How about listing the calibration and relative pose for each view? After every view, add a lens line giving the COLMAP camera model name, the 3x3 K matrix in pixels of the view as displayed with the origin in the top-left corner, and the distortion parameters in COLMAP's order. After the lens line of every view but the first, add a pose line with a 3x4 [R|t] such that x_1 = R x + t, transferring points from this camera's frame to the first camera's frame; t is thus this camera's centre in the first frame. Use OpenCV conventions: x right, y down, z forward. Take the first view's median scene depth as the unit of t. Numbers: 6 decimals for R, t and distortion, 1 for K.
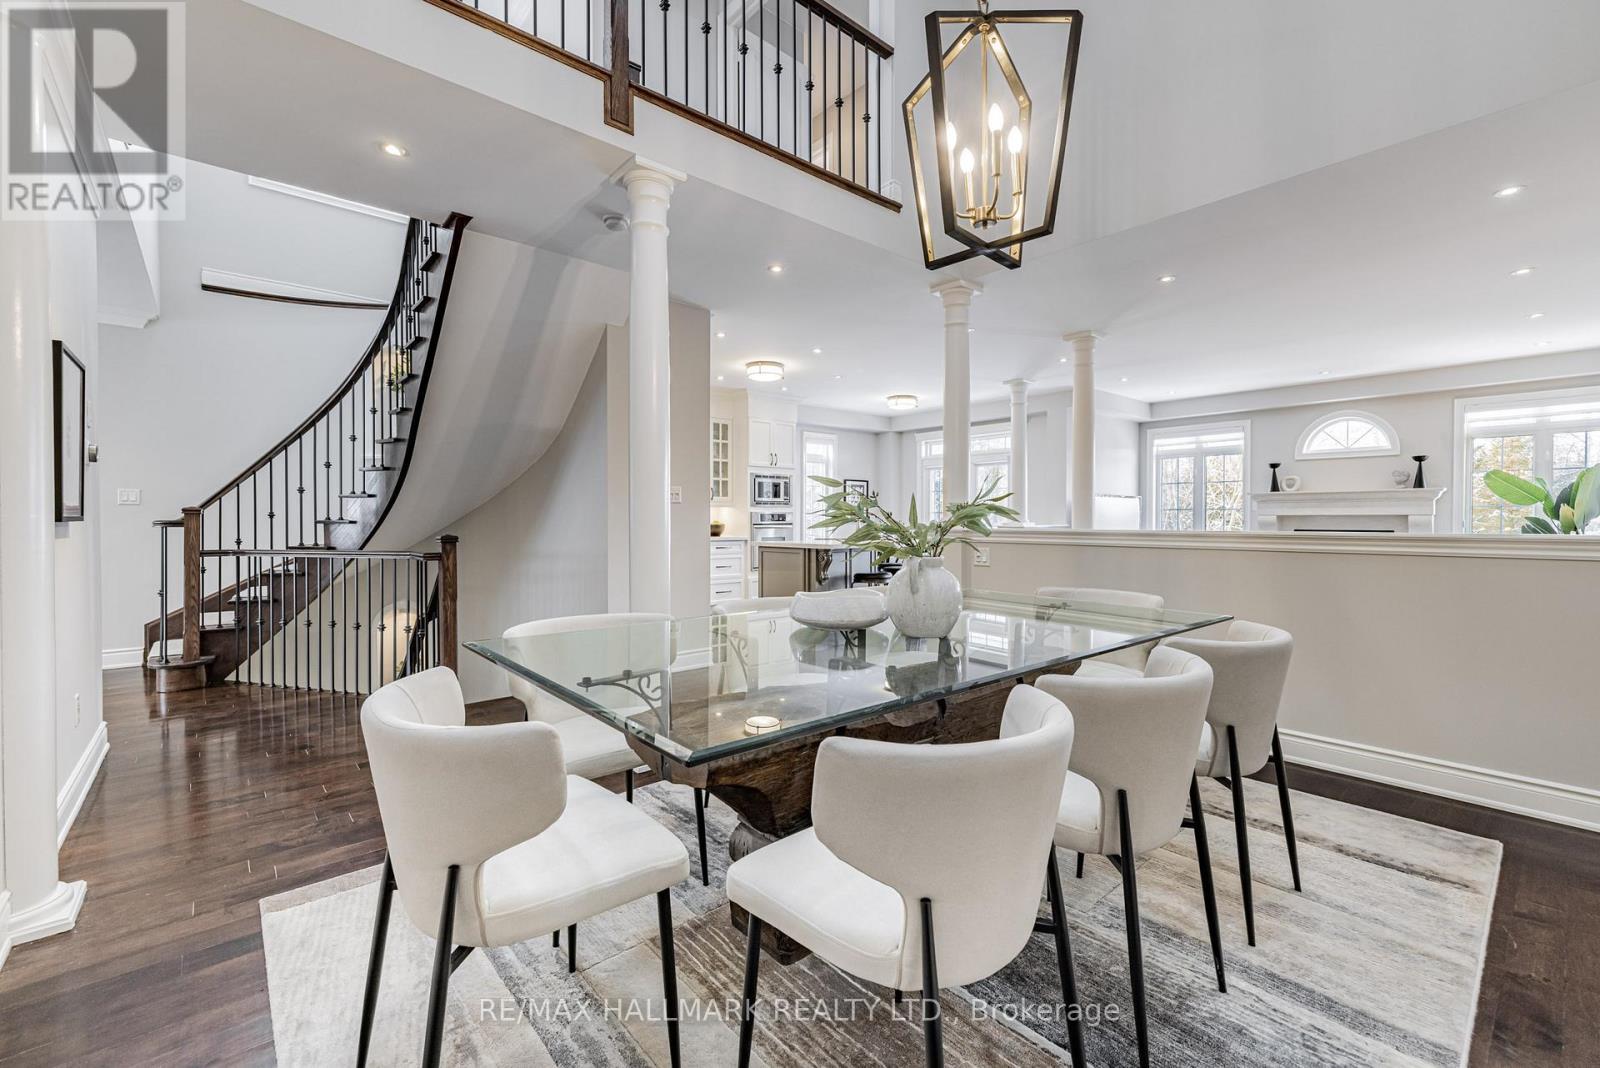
lens RADIAL K [[685.7, 0, 802.6], [0, 685.7, 527.0], [0, 0, 1]] dist [-0.000206, -0.000120]
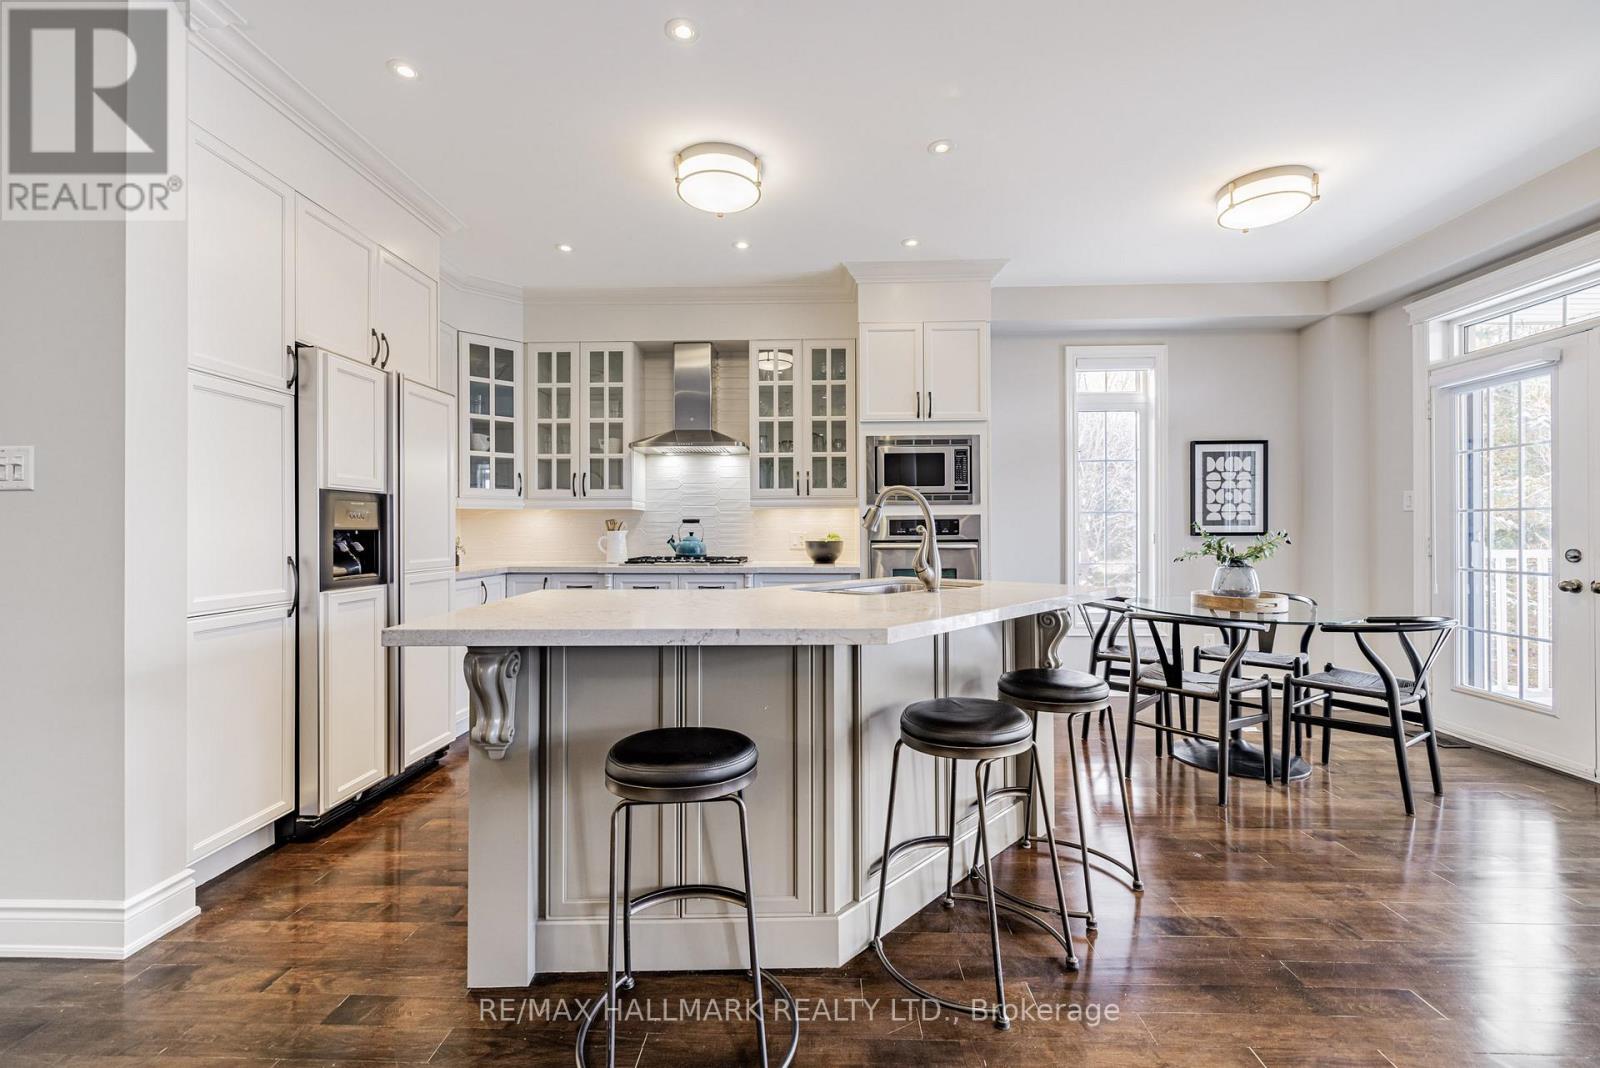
lens RADIAL K [[685.7, 0, 797.0], [0, 685.7, 532.0], [0, 0, 1]] dist [-0.000206, -0.000120]
pose [[0.729007, -0.005233, -0.684487, 0.215119], [-0.003023, 0.999936, -0.010865, -0.004814], [0.684500, 0.009990, 0.728944, 0.587464]]
